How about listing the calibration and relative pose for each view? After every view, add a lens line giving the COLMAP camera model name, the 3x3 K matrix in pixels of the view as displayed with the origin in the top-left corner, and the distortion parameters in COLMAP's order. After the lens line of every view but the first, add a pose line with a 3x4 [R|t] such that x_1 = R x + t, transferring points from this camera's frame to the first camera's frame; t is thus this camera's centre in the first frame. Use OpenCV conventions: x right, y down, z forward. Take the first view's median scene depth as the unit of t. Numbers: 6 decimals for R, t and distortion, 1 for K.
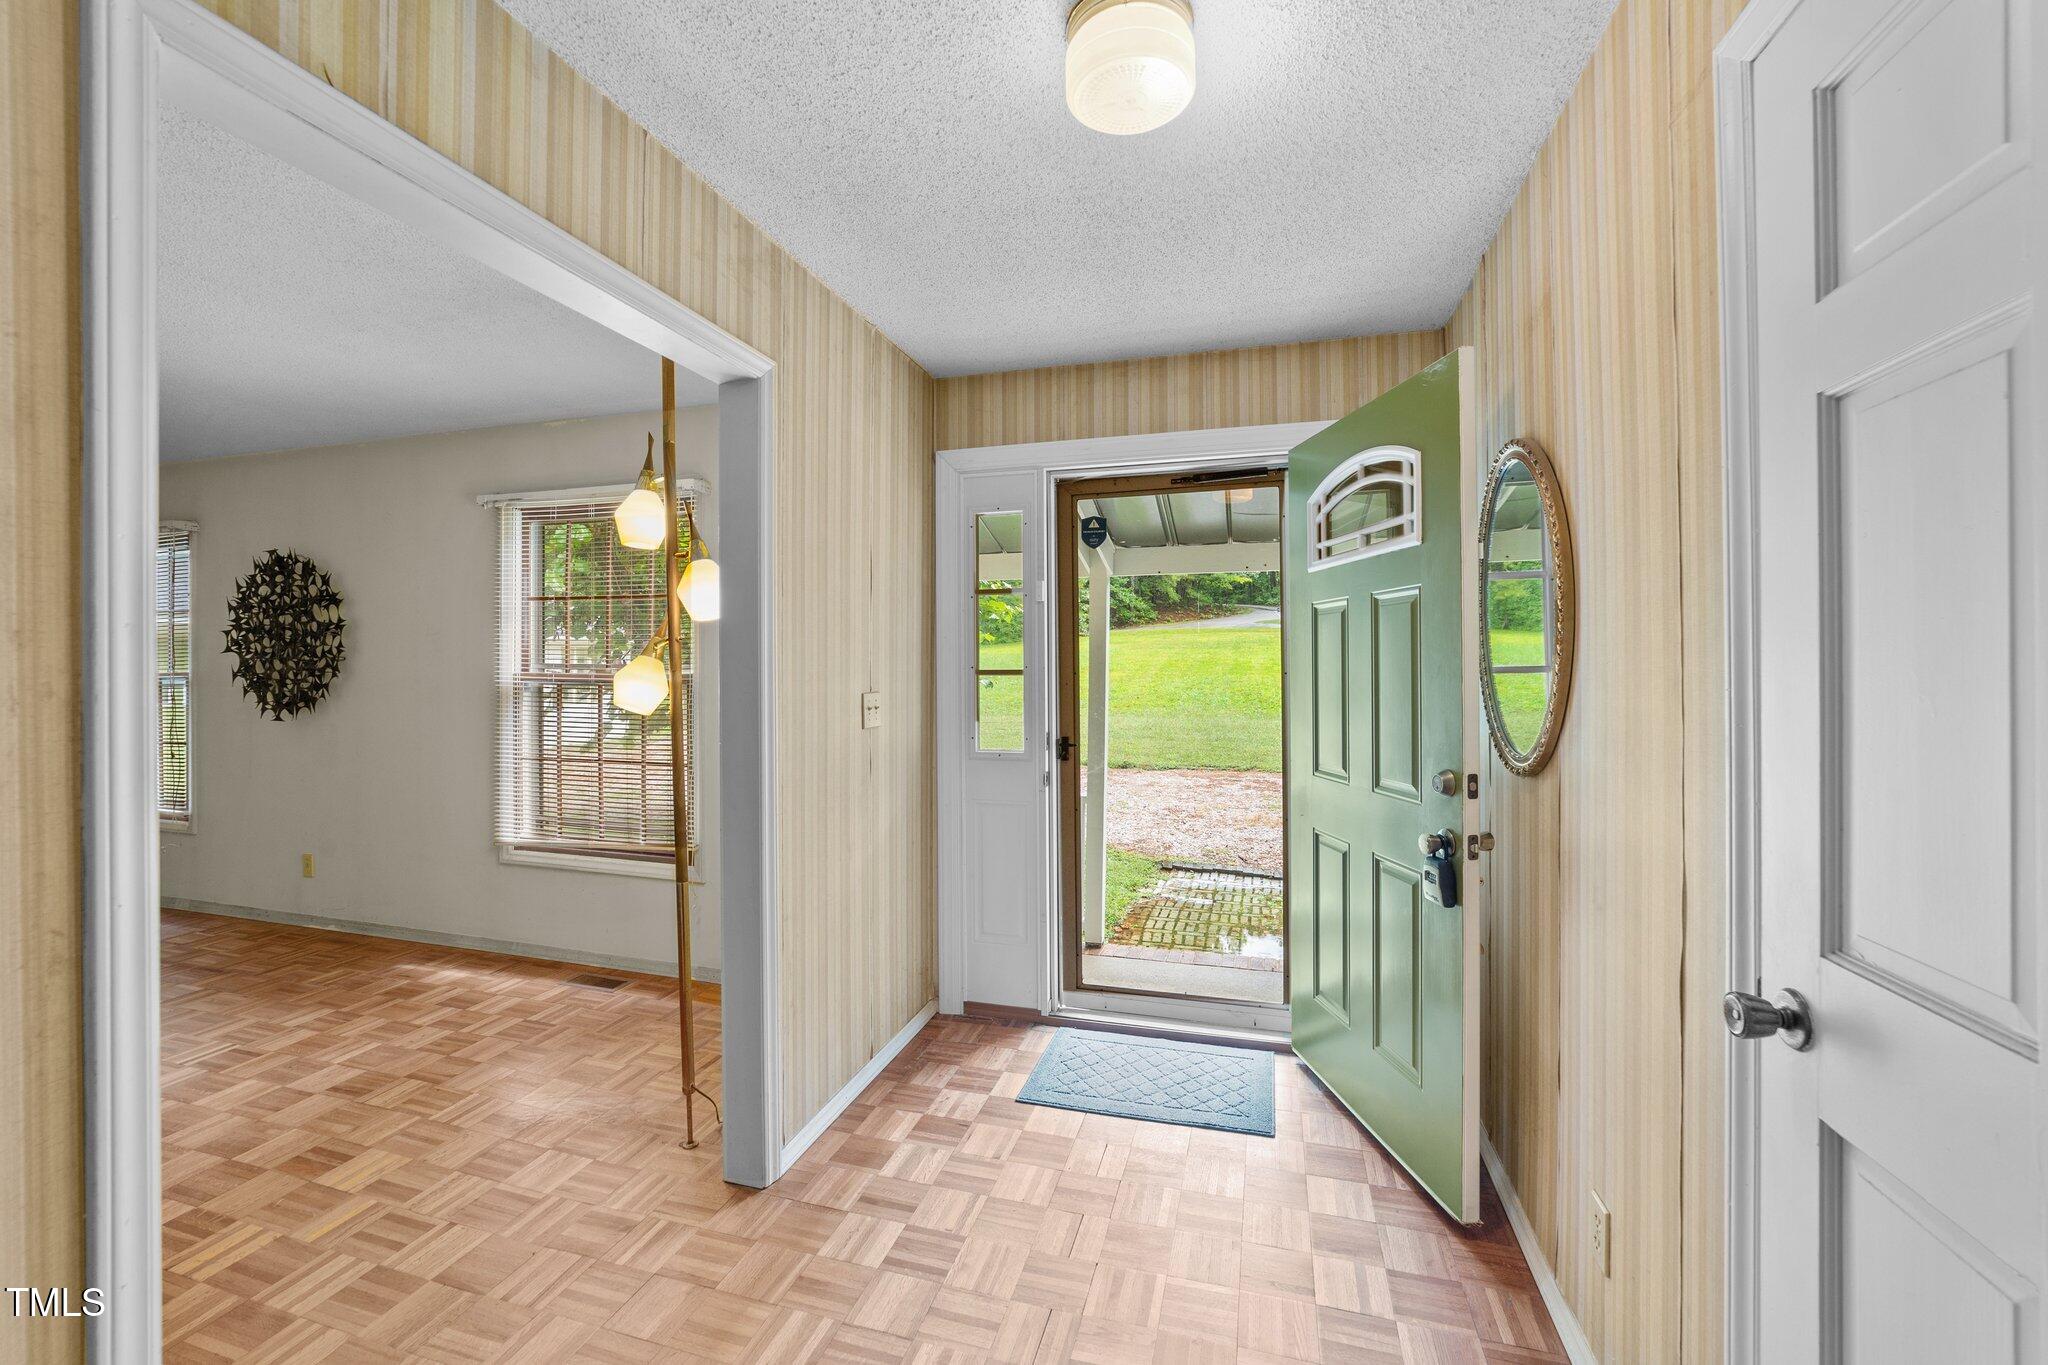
lens RADIAL K [[828.1, 0, 1023.6], [0, 828.1, 668.9], [0, 0, 1]] dist [-0.020713, 0.008731]
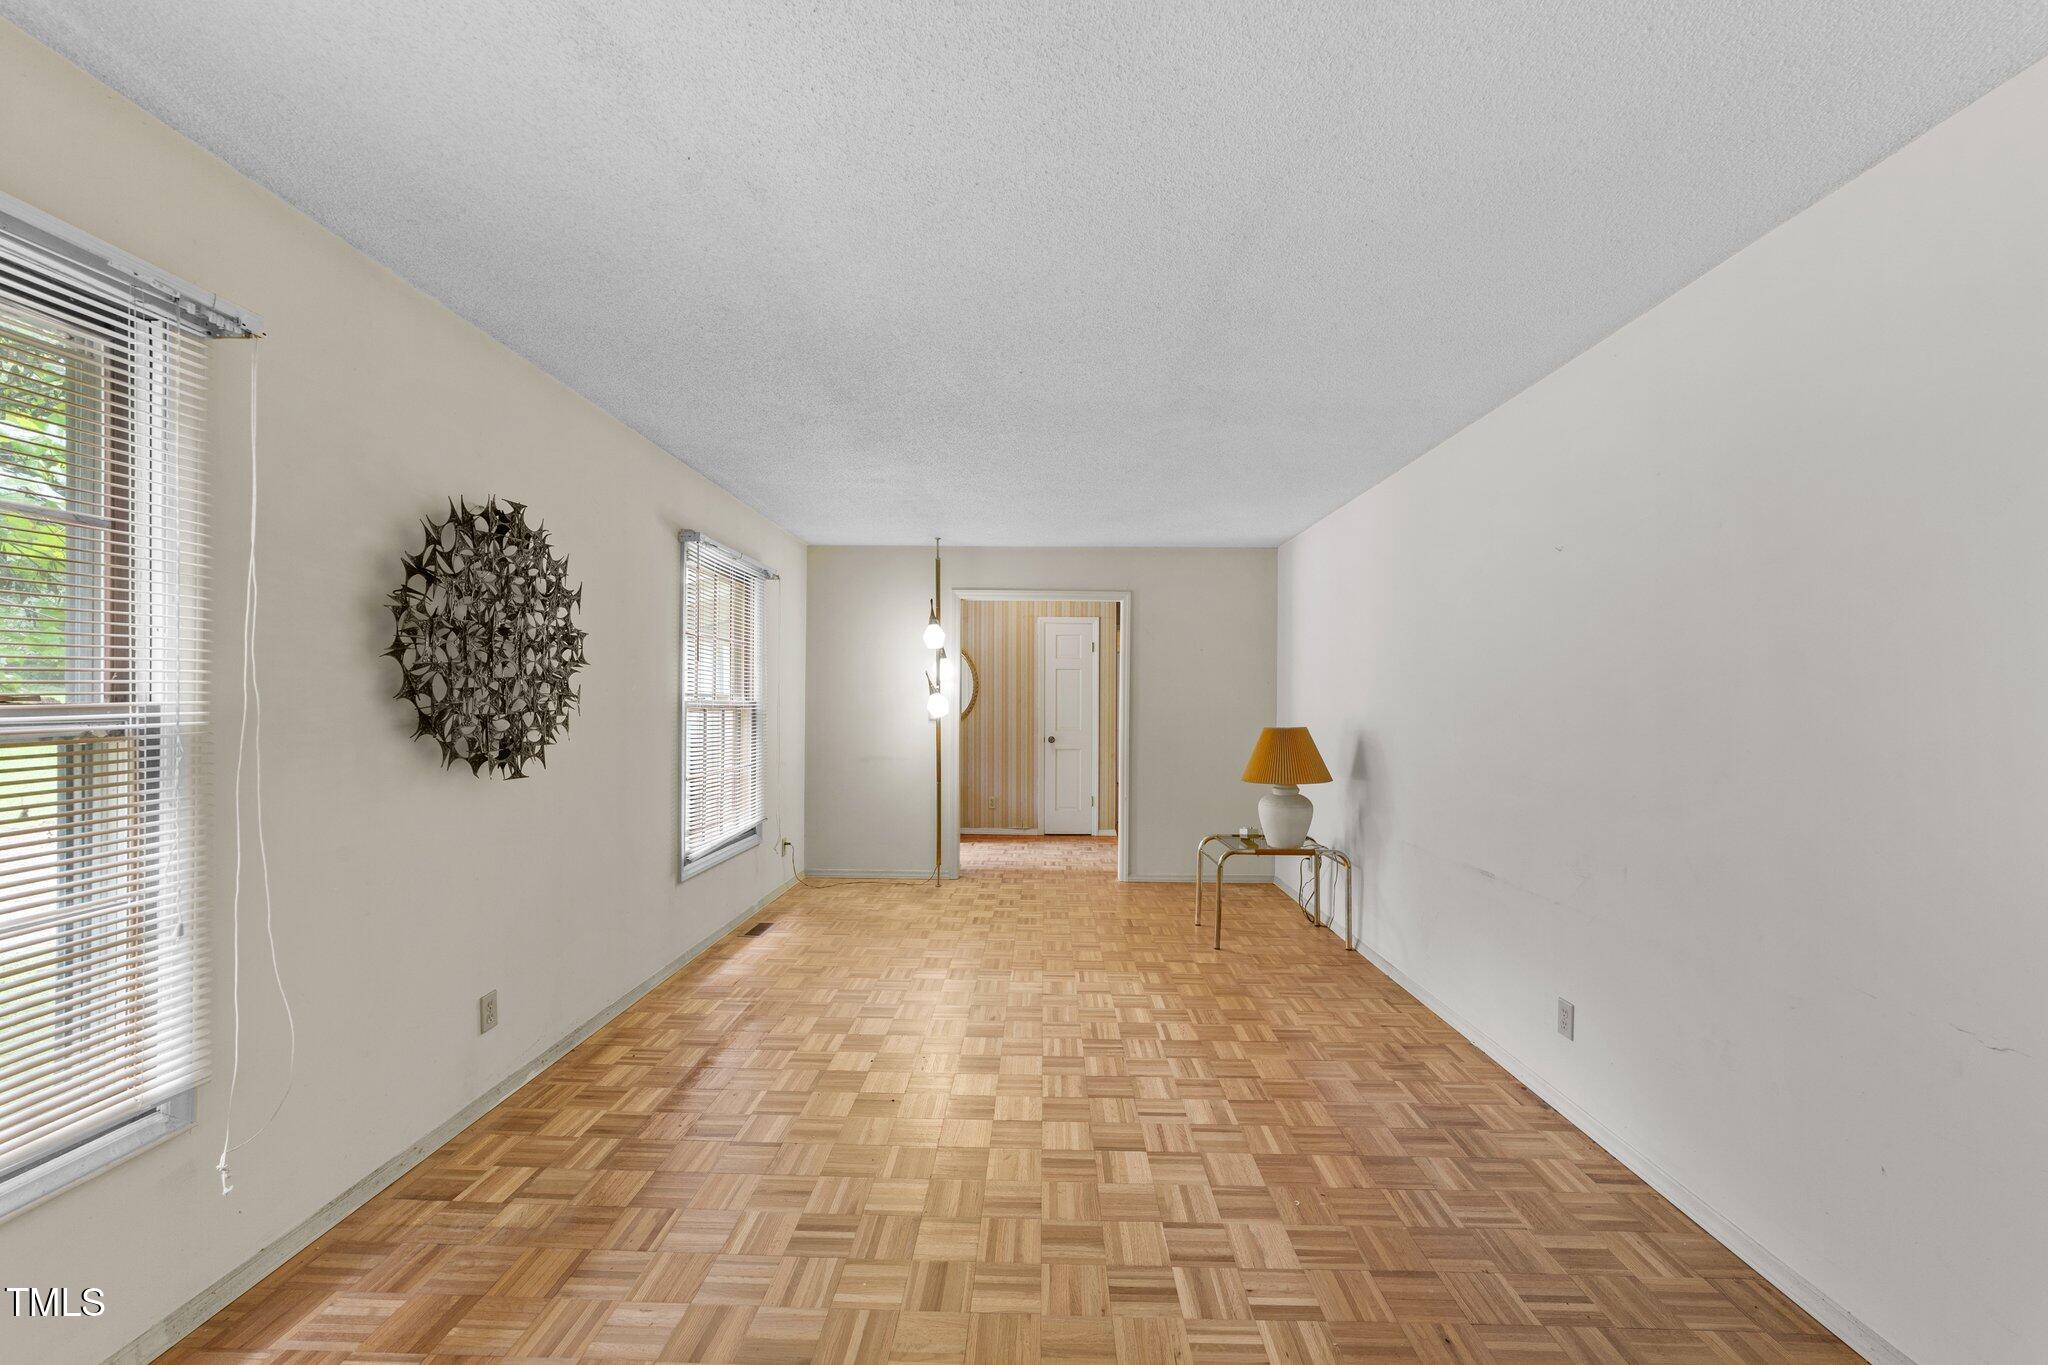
lens RADIAL K [[788.1, 0, 1031.5], [0, 788.1, 696.7], [0, 0, 1]] dist [-0.018343, 0.008228]
pose [[-0.272123, 0.001055, 0.962262, -1.608201], [-0.007097, 0.999970, -0.003103, -0.000135], [-0.962236, -0.007673, -0.272108, 0.790271]]
